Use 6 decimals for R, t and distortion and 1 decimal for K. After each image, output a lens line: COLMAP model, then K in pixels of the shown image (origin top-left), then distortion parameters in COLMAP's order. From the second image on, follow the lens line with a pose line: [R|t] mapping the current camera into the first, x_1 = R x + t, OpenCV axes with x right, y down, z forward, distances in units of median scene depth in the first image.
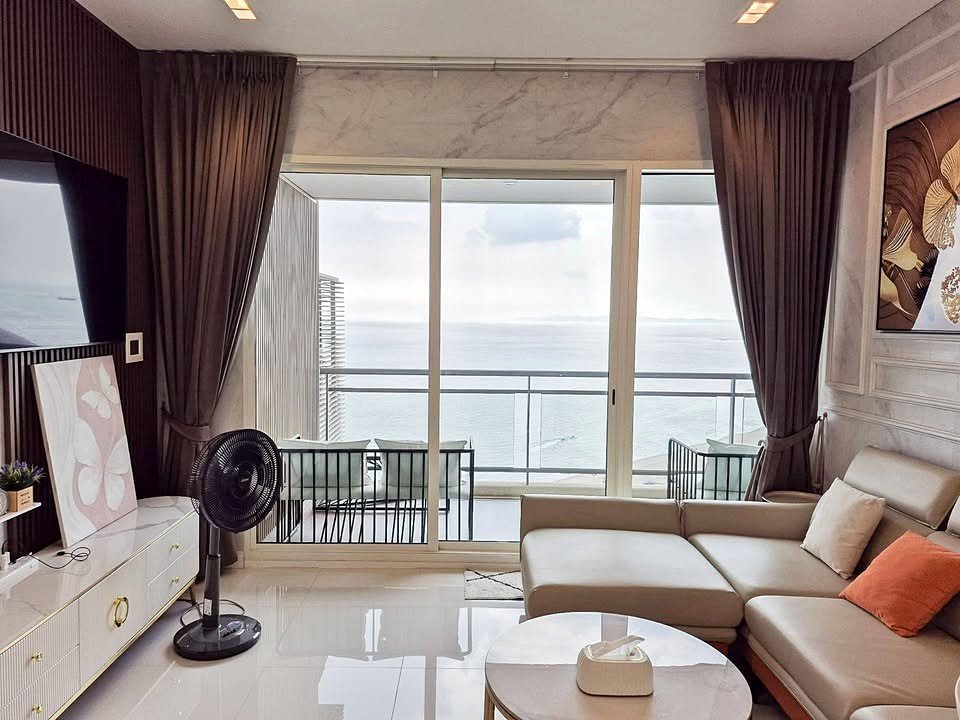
lens RADIAL K [[668.0, 0, 478.4], [0, 668.0, 357.7], [0, 0, 1]] dist [0.061447, -0.019746]
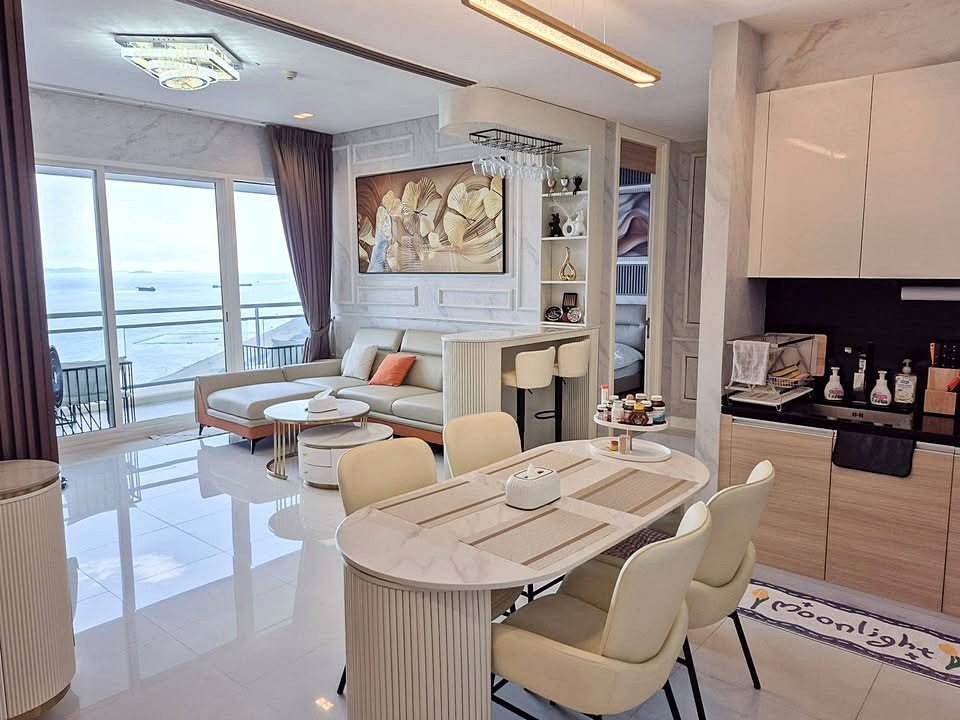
lens RADIAL K [[701.7, 0, 475.6], [0, 701.7, 359.0], [0, 0, 1]] dist [0.001443, 0.004346]
pose [[0.655962, -0.115104, 0.745966, -0.748169], [0.059273, 0.993107, 0.101117, 0.023555], [-0.752463, -0.022113, 0.658263, -0.638999]]
